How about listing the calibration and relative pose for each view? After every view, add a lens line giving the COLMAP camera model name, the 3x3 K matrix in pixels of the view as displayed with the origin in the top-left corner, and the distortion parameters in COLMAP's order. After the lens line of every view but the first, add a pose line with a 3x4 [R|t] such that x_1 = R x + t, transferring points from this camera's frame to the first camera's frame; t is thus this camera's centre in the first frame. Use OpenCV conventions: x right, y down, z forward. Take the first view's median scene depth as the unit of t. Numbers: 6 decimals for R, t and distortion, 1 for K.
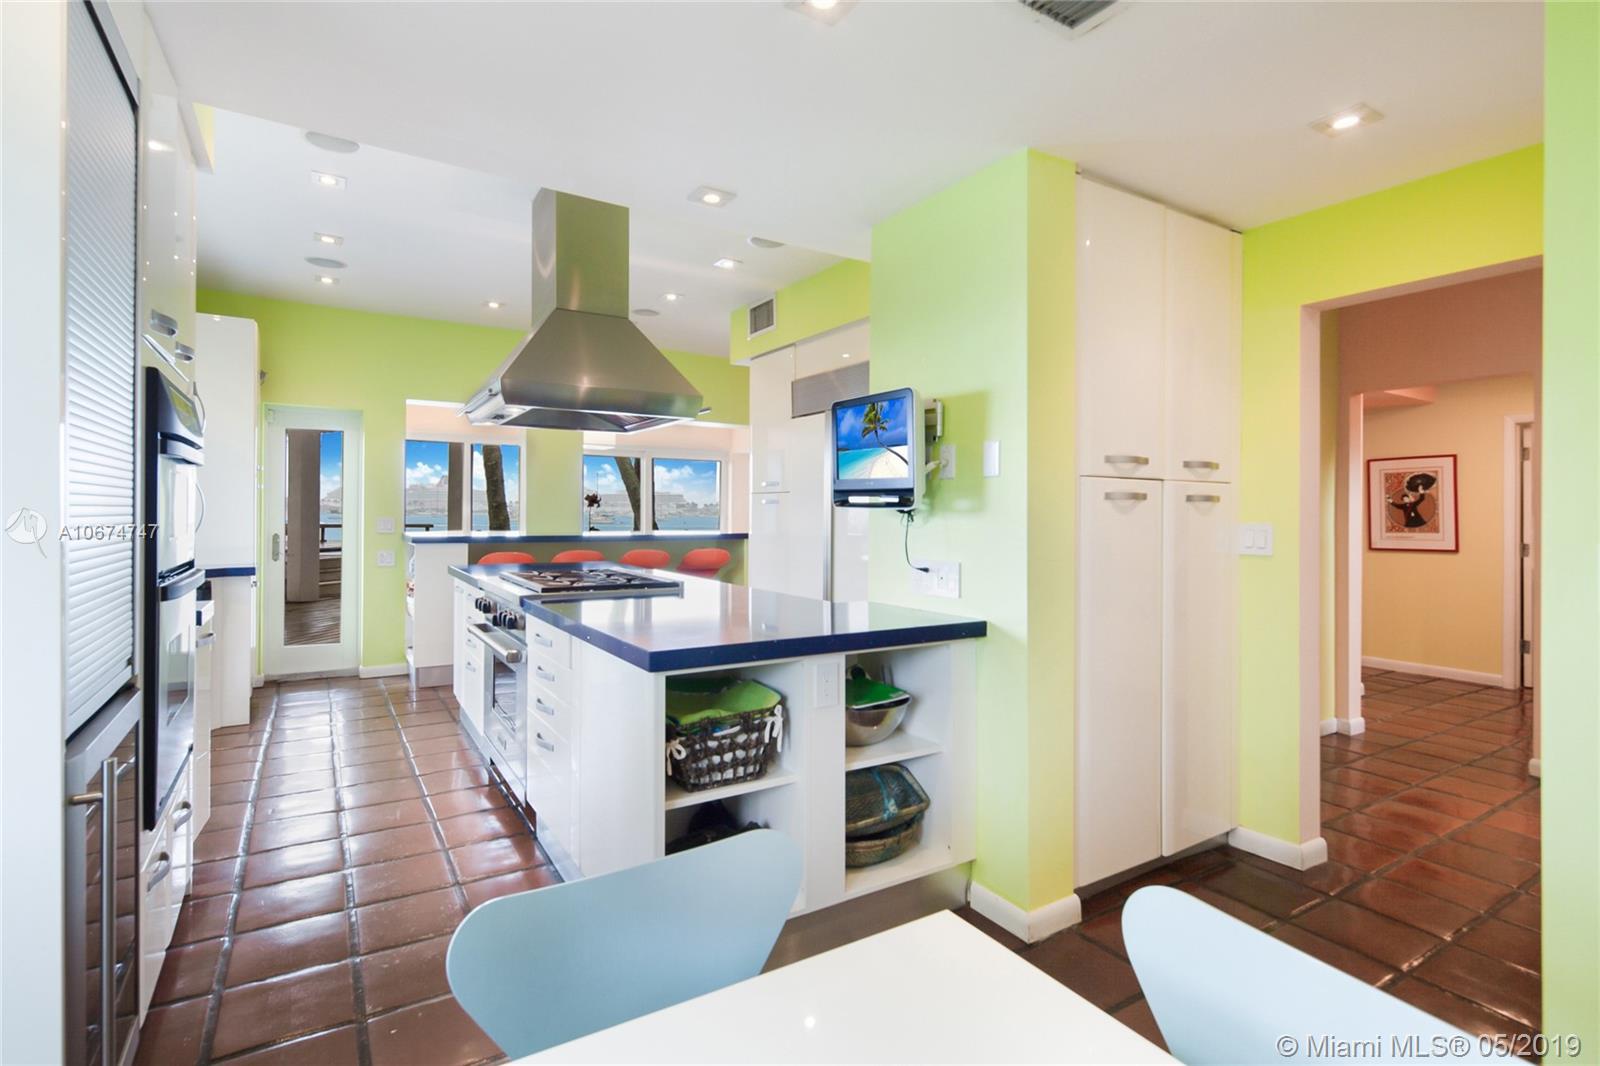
lens RADIAL K [[782.0, 0, 794.1], [0, 782.0, 518.8], [0, 0, 1]] dist [-0.001619, -0.001200]
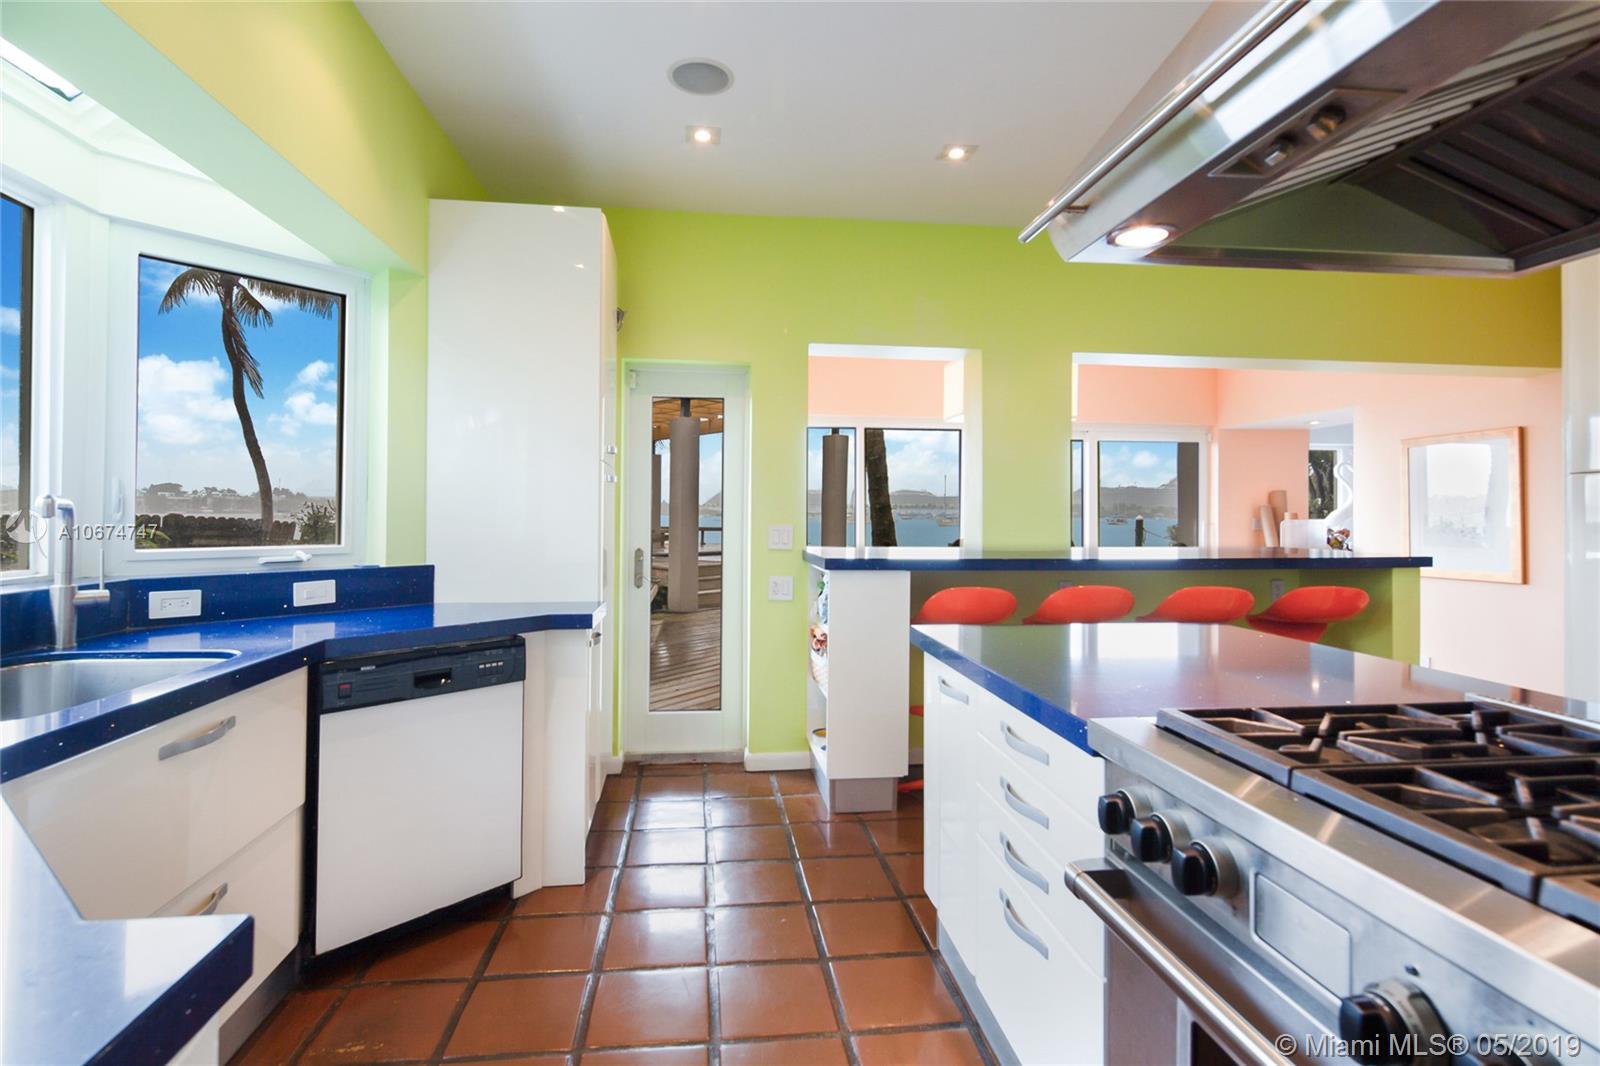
lens RADIAL K [[791.8, 0, 800.0], [0, 791.8, 533.0], [0, 0, 1]] dist [0.147178, -0.000221]
pose [[0.912550, 0.012897, -0.408762, -0.243804], [-0.007275, 0.999856, 0.015305, -0.005826], [0.408901, -0.010993, 0.912513, 0.411039]]
